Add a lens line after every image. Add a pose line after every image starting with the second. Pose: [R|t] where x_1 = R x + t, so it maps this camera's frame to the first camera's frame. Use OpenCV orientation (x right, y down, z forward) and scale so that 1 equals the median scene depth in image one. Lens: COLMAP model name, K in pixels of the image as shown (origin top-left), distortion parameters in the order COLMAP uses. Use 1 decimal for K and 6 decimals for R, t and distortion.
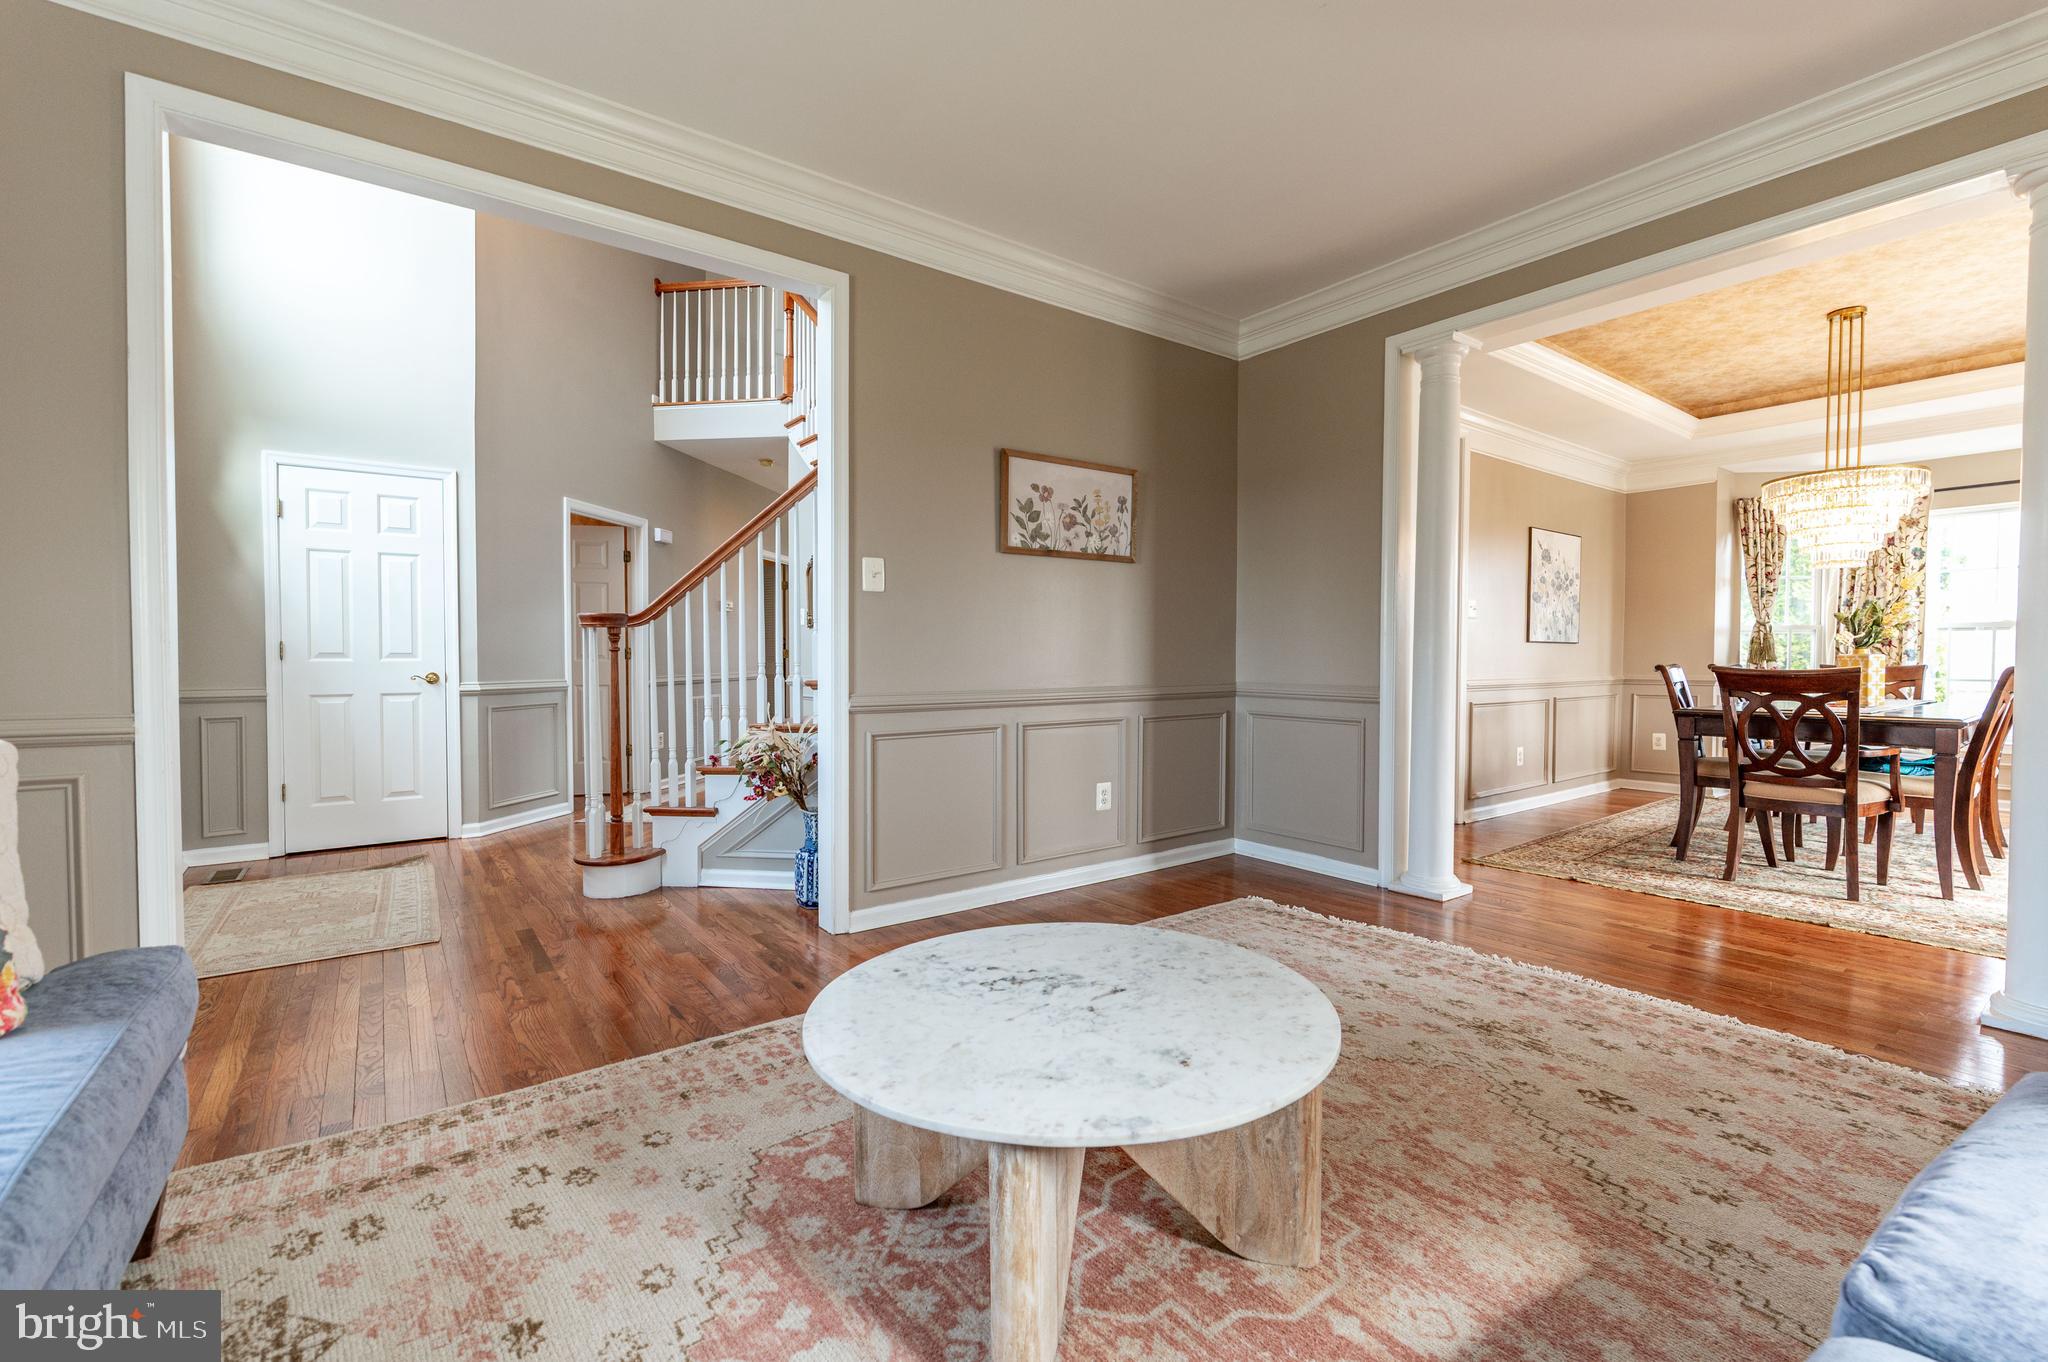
lens RADIAL K [[885.1, 0, 1051.8], [0, 885.1, 676.9], [0, 0, 1]] dist [0.001314, -0.000171]
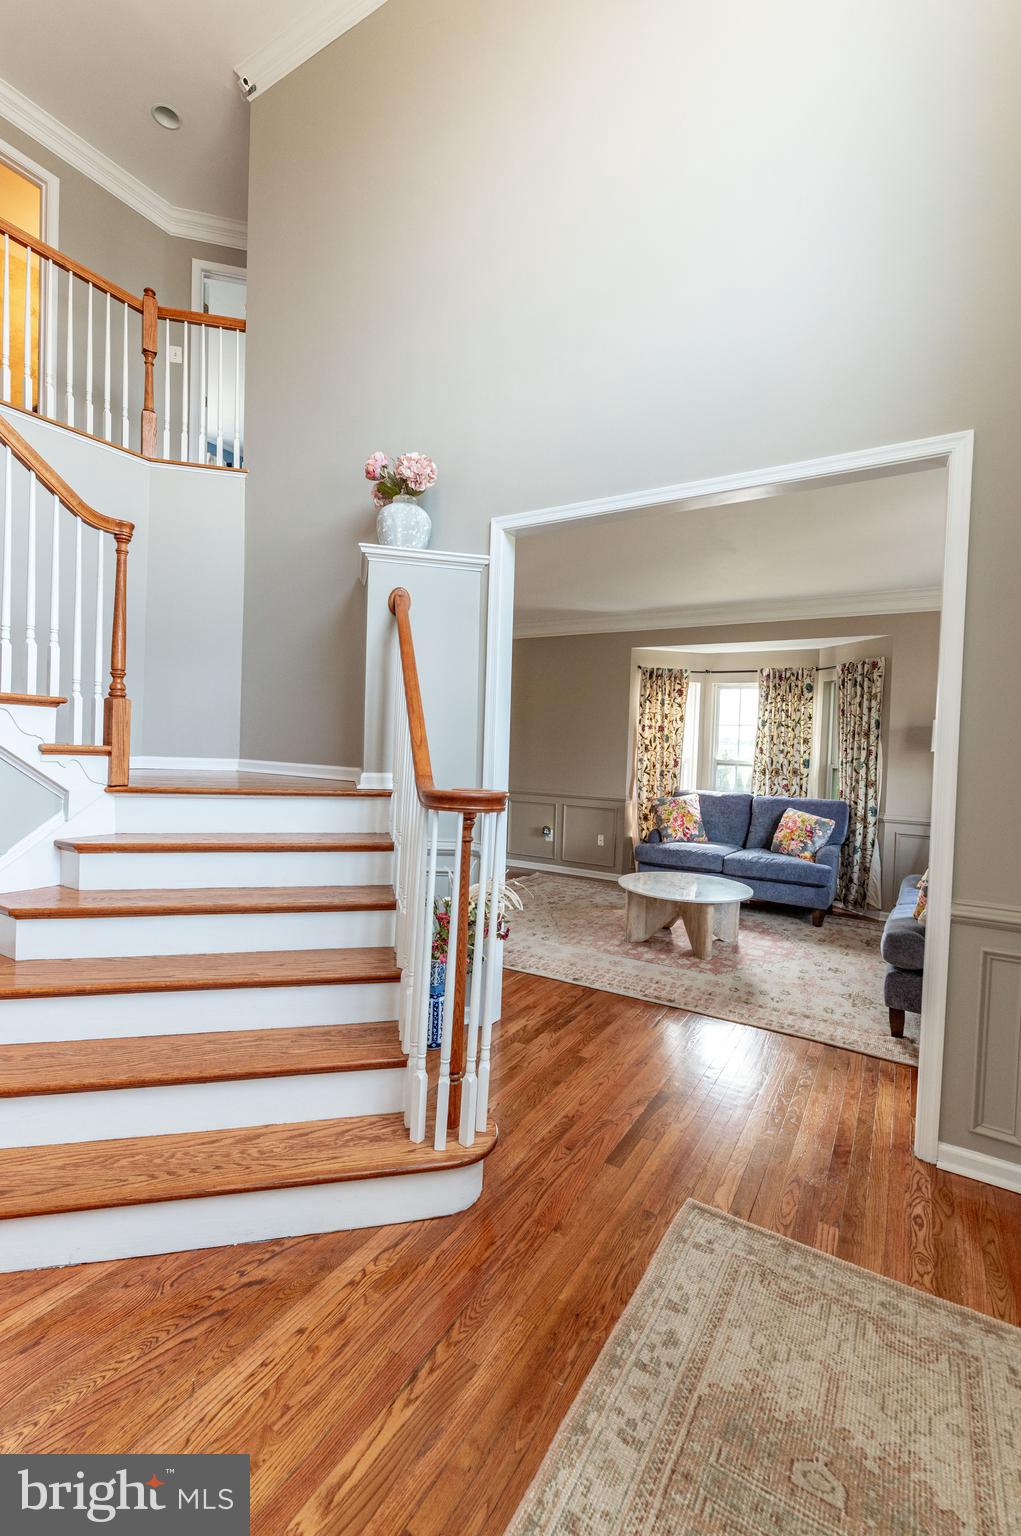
lens RADIAL K [[663.8, 0, 495.4], [0, 663.8, 756.2], [0, 0, 1]] dist [0.001314, -0.000171]
pose [[-0.352259, -0.028176, 0.935478, -0.828358], [-0.013993, 0.999594, 0.024839, -0.092580], [-0.935798, -0.004340, -0.352510, 0.961507]]
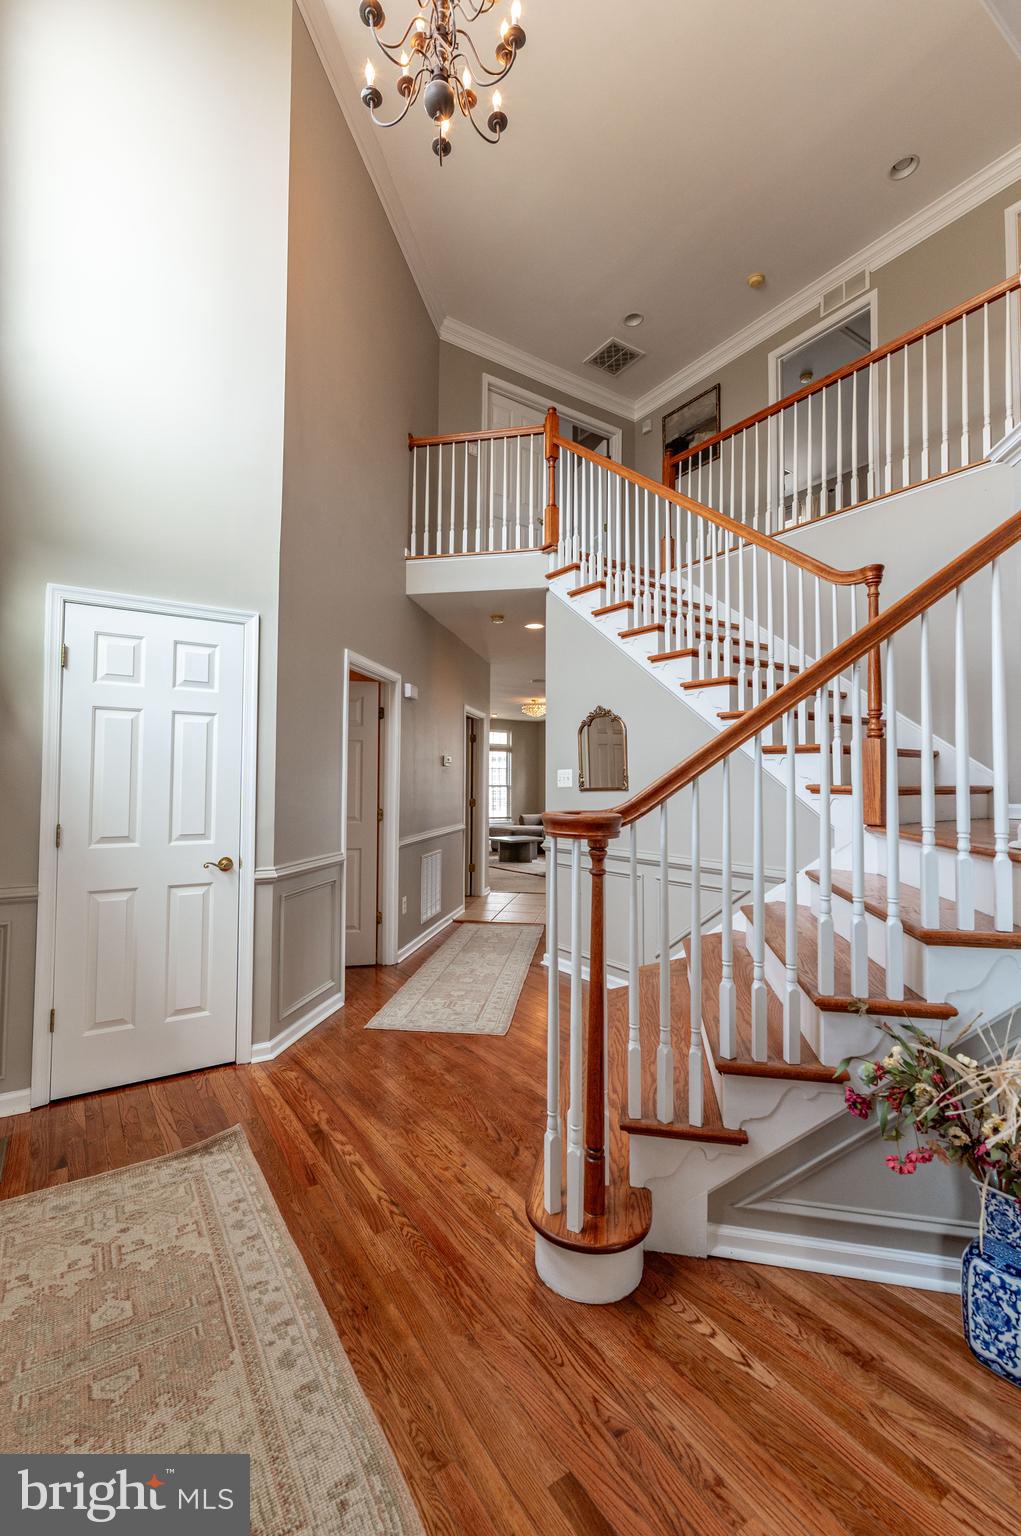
lens RADIAL K [[663.8, 0, 503.2], [0, 663.8, 761.7], [0, 0, 1]] dist [0.001314, -0.000171]
pose [[0.997623, 0.008139, -0.068427, -0.435508], [-0.011821, 0.998494, -0.053576, -0.068180], [0.067887, 0.054257, 0.996217, 0.435809]]
